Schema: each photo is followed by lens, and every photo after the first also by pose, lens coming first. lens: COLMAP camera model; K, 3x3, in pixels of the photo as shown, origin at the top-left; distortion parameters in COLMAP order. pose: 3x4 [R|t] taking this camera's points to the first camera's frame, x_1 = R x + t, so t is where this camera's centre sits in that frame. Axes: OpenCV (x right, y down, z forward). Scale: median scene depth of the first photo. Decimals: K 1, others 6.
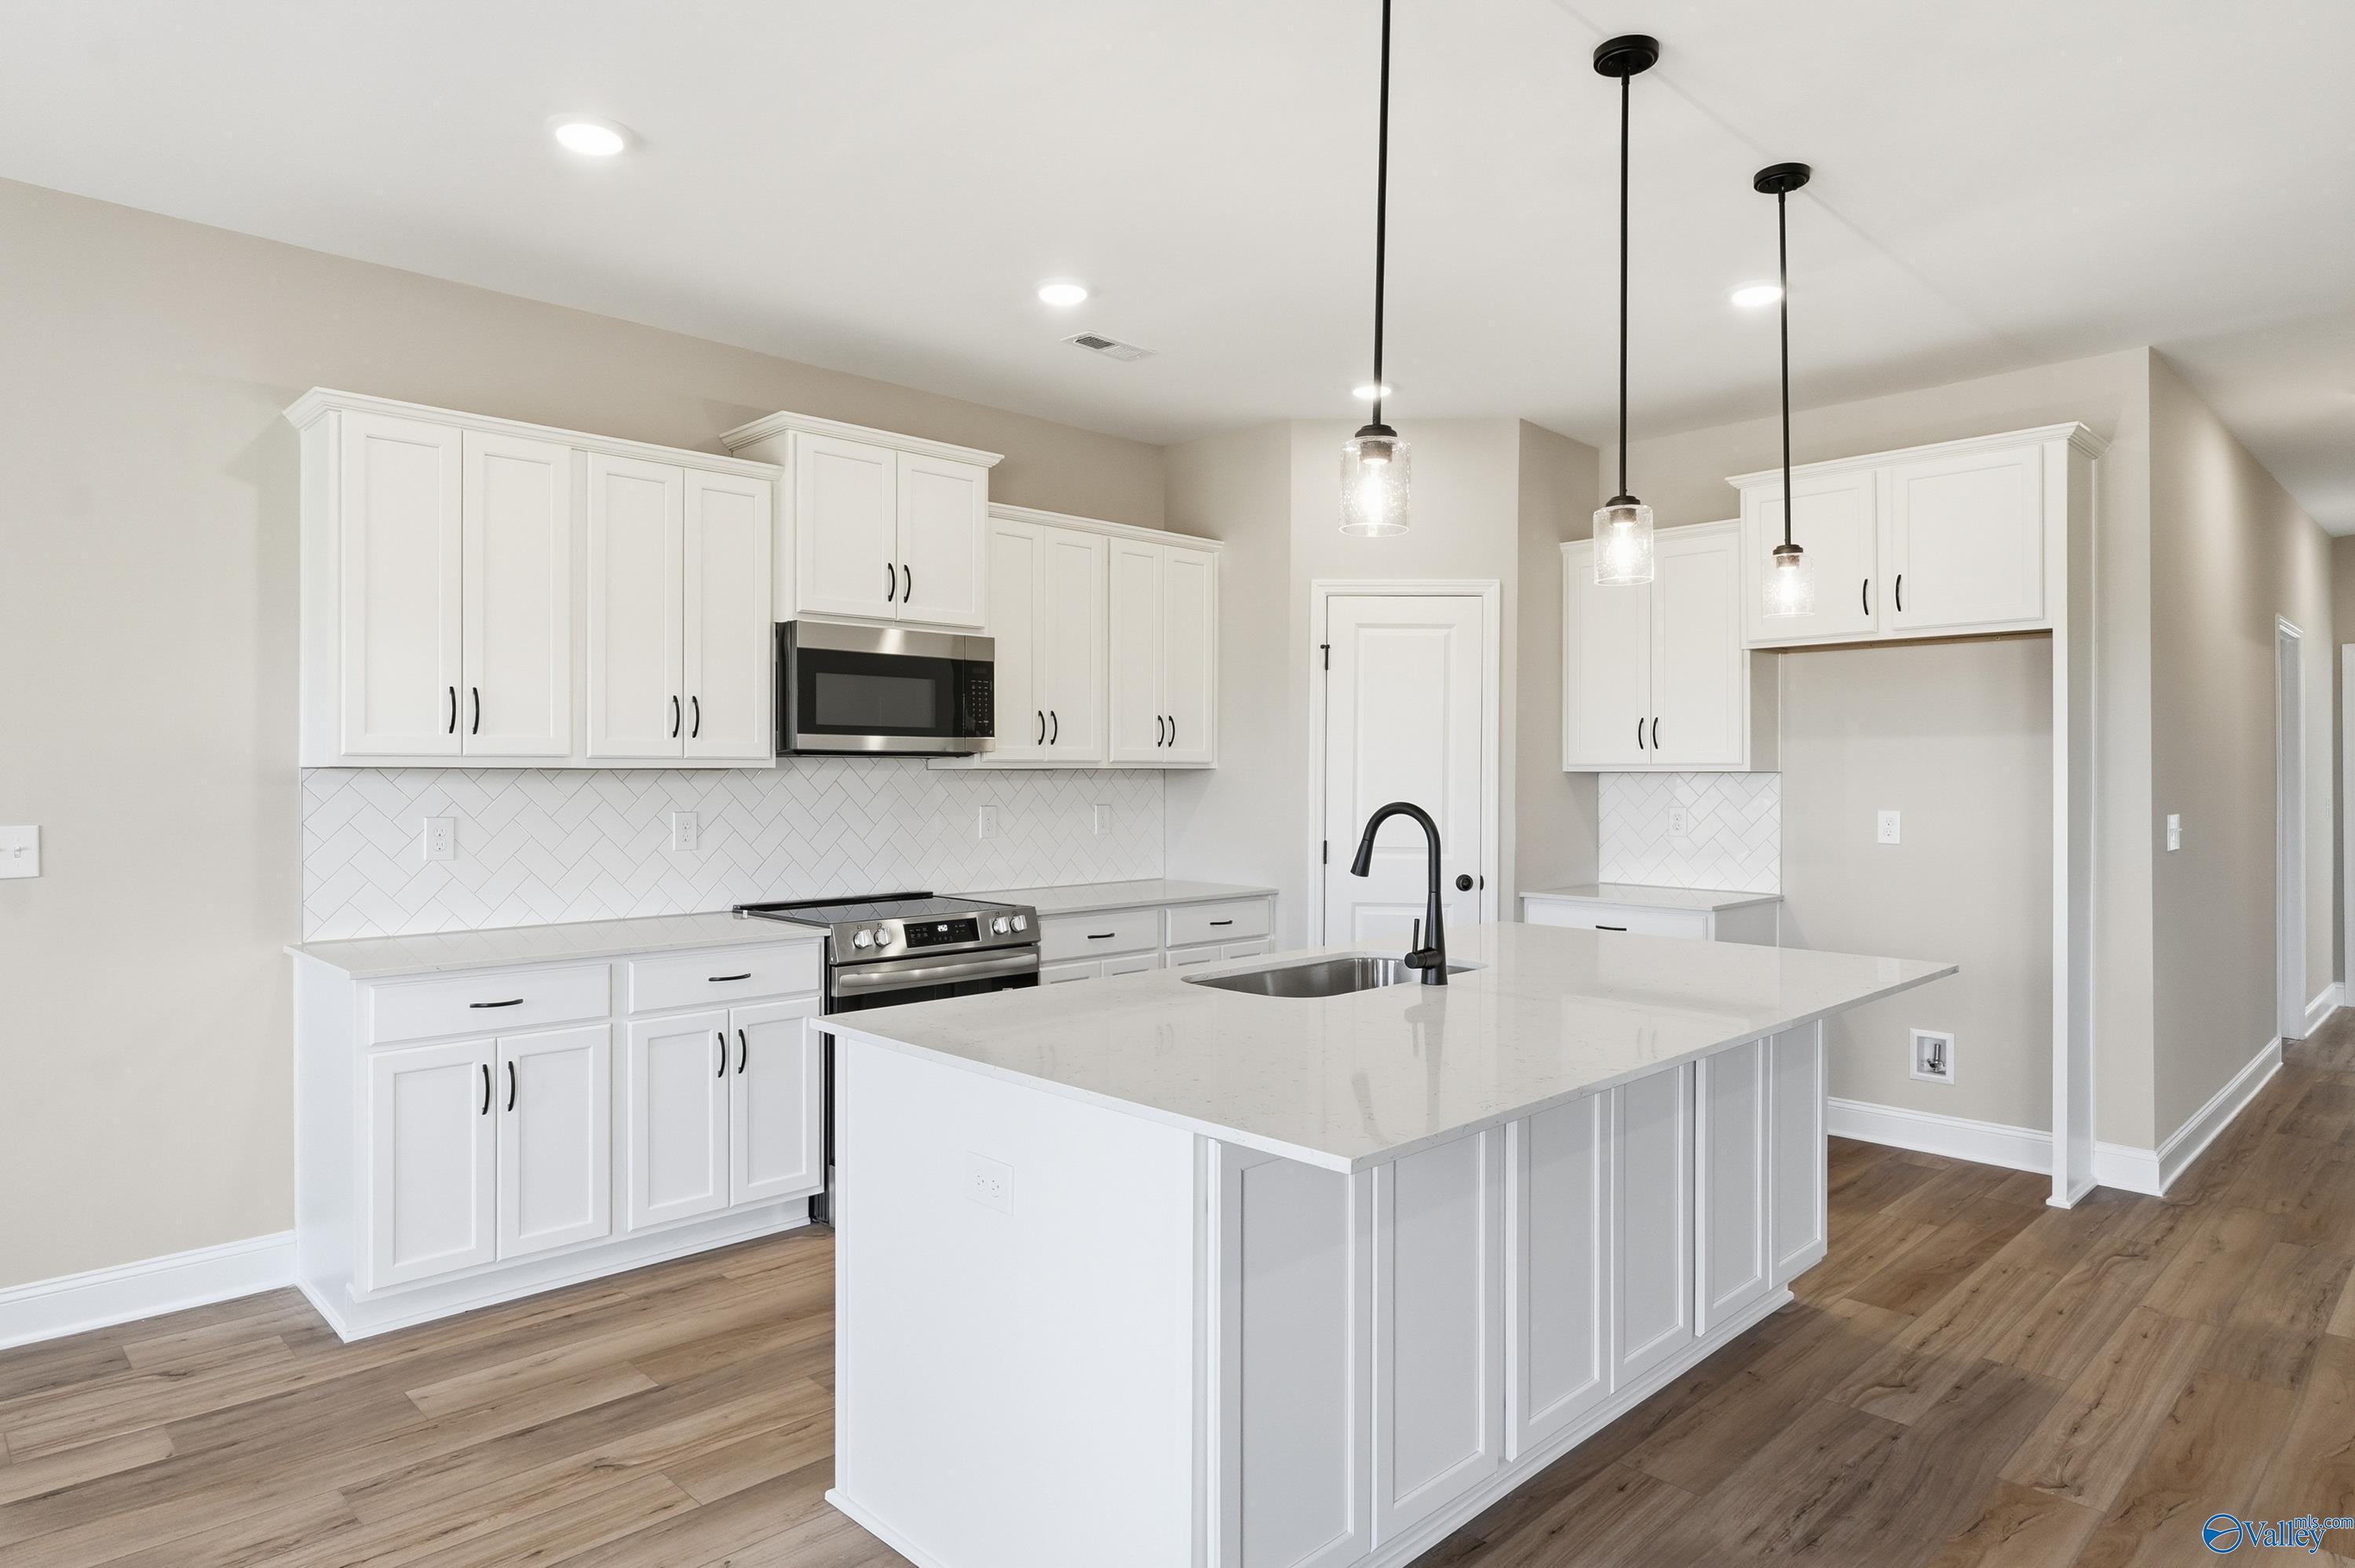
lens RADIAL K [[1357.6, 0, 1170.2], [0, 1357.6, 776.9], [0, 0, 1]] dist [0.003501, 0.000244]
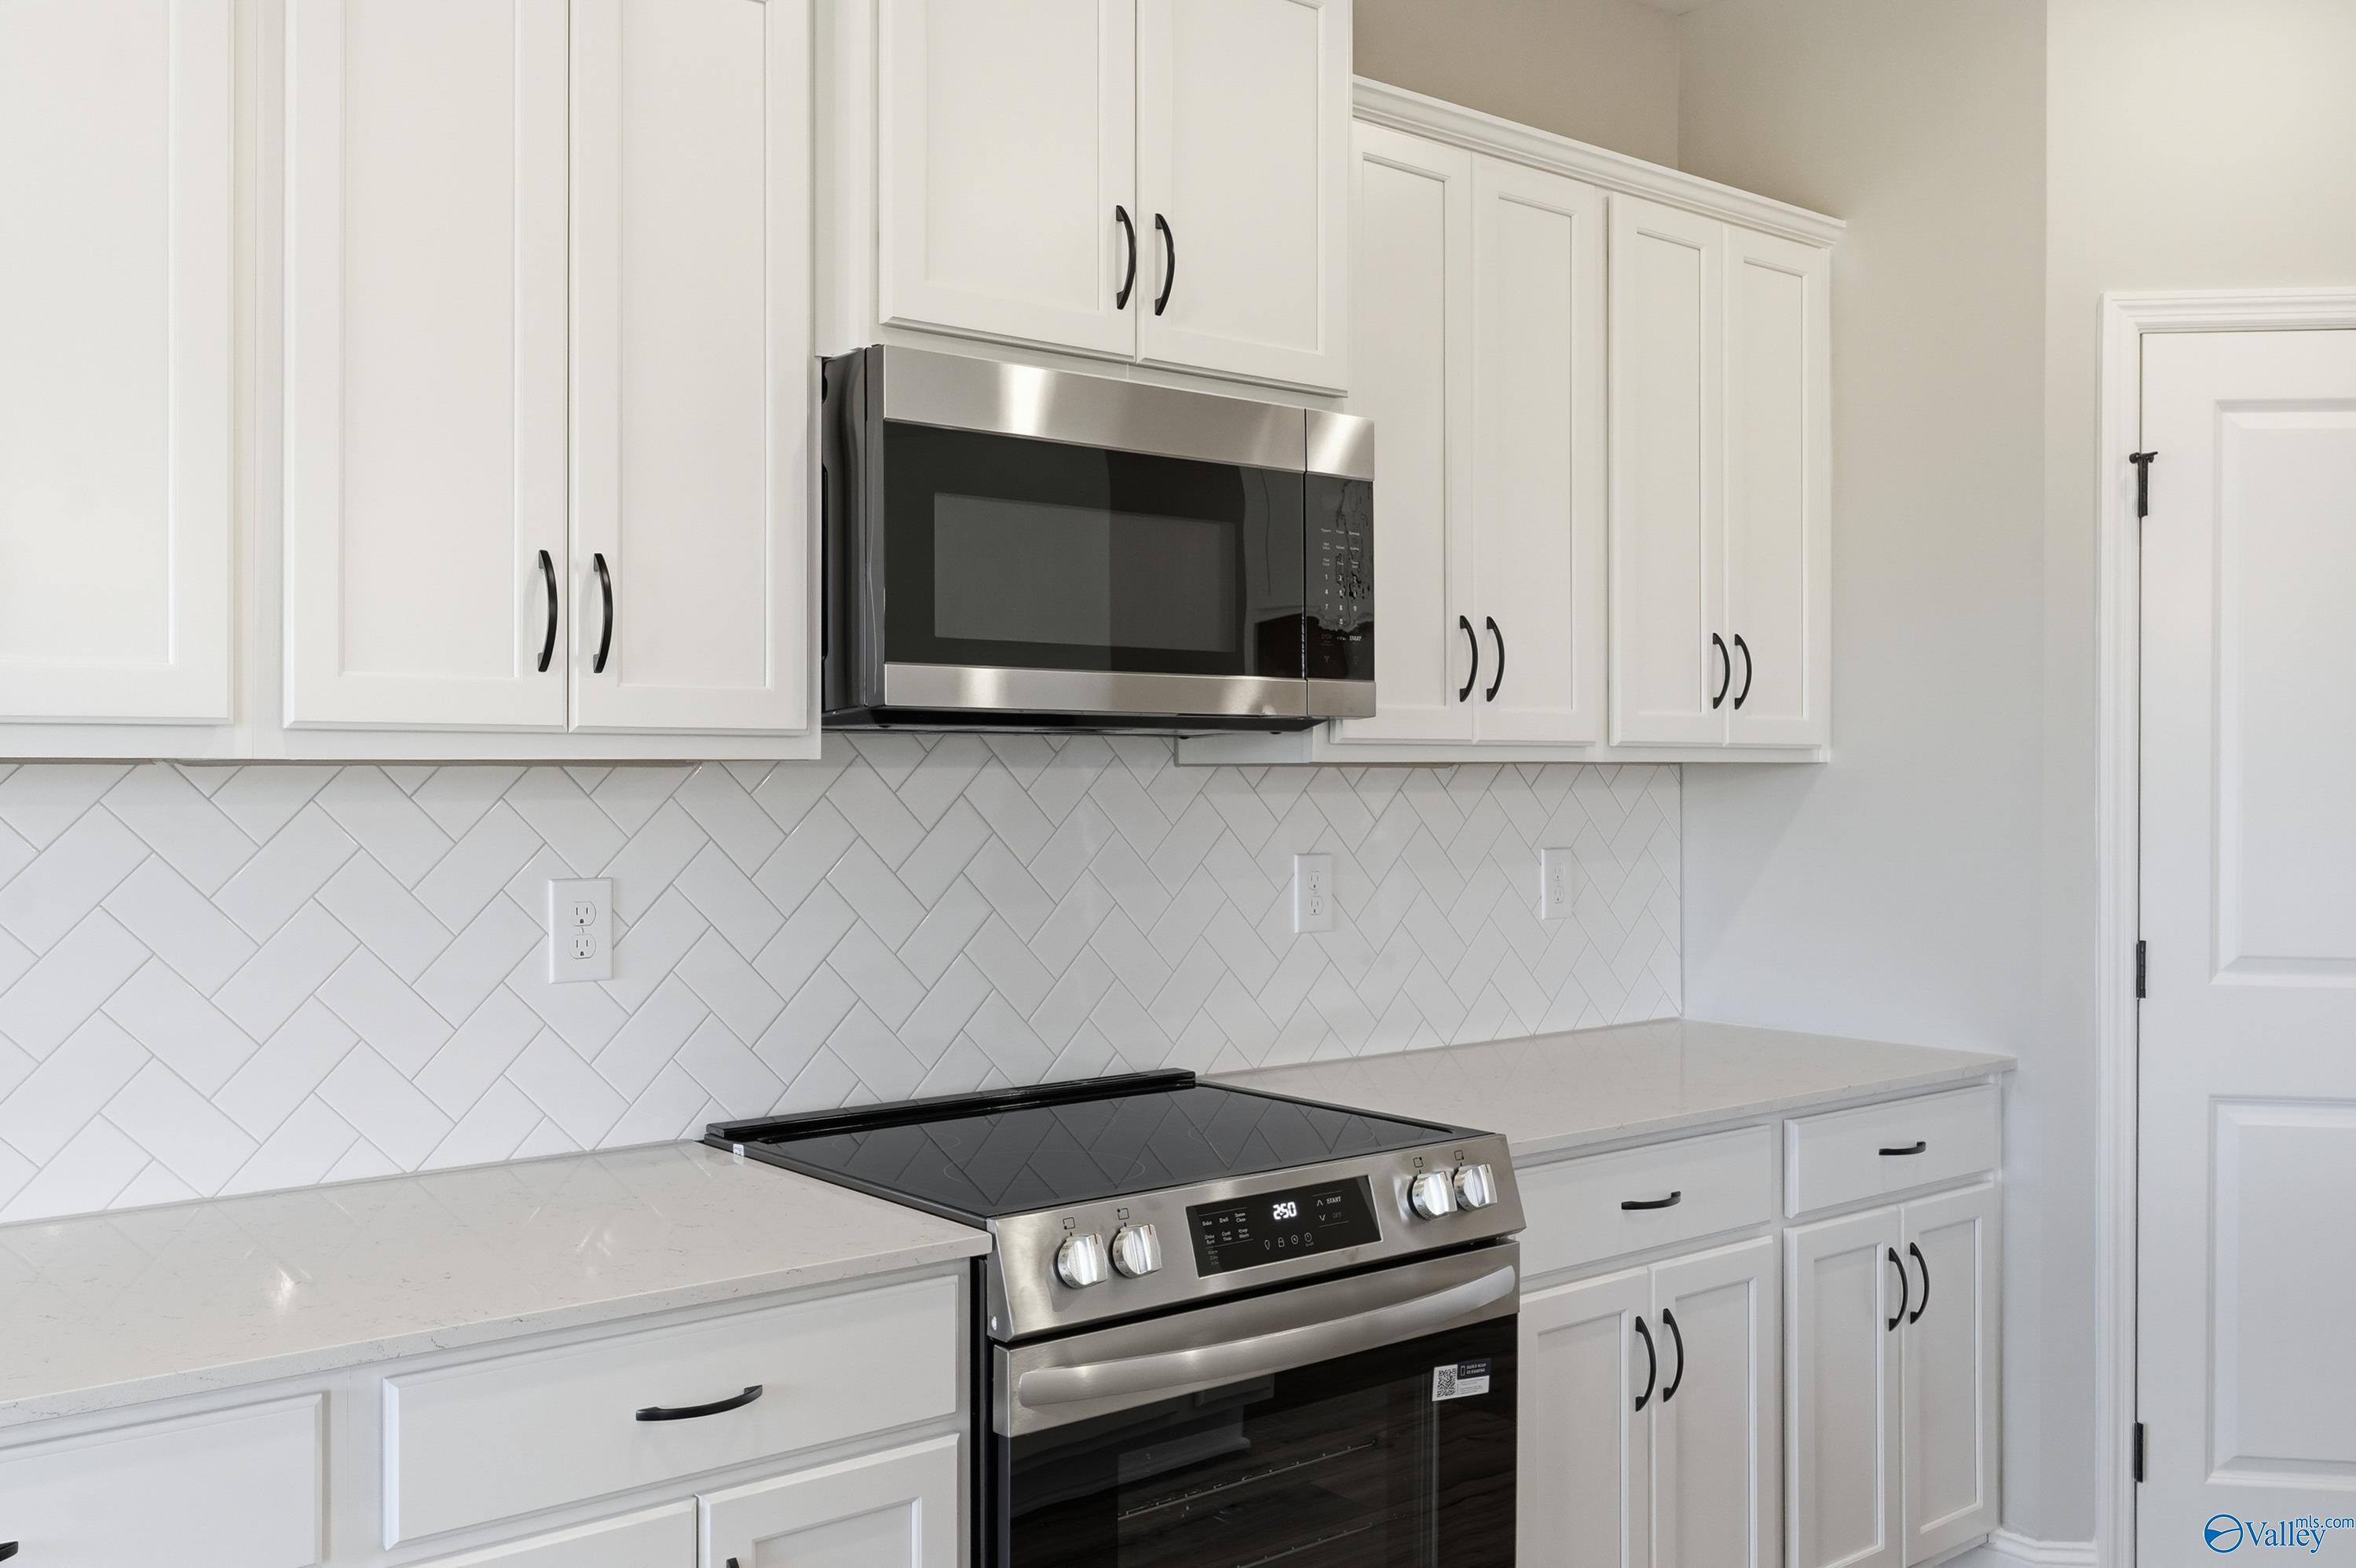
lens RADIAL K [[2049.7, 0, 1174.9], [0, 2049.7, 770.4], [0, 0, 1]] dist [0.004600, 0.003682]
pose [[0.996800, -0.000885, -0.079932, -0.145798], [0.000544, 0.999991, -0.004295, -0.001327], [0.079935, 0.004237, 0.996791, 0.441027]]
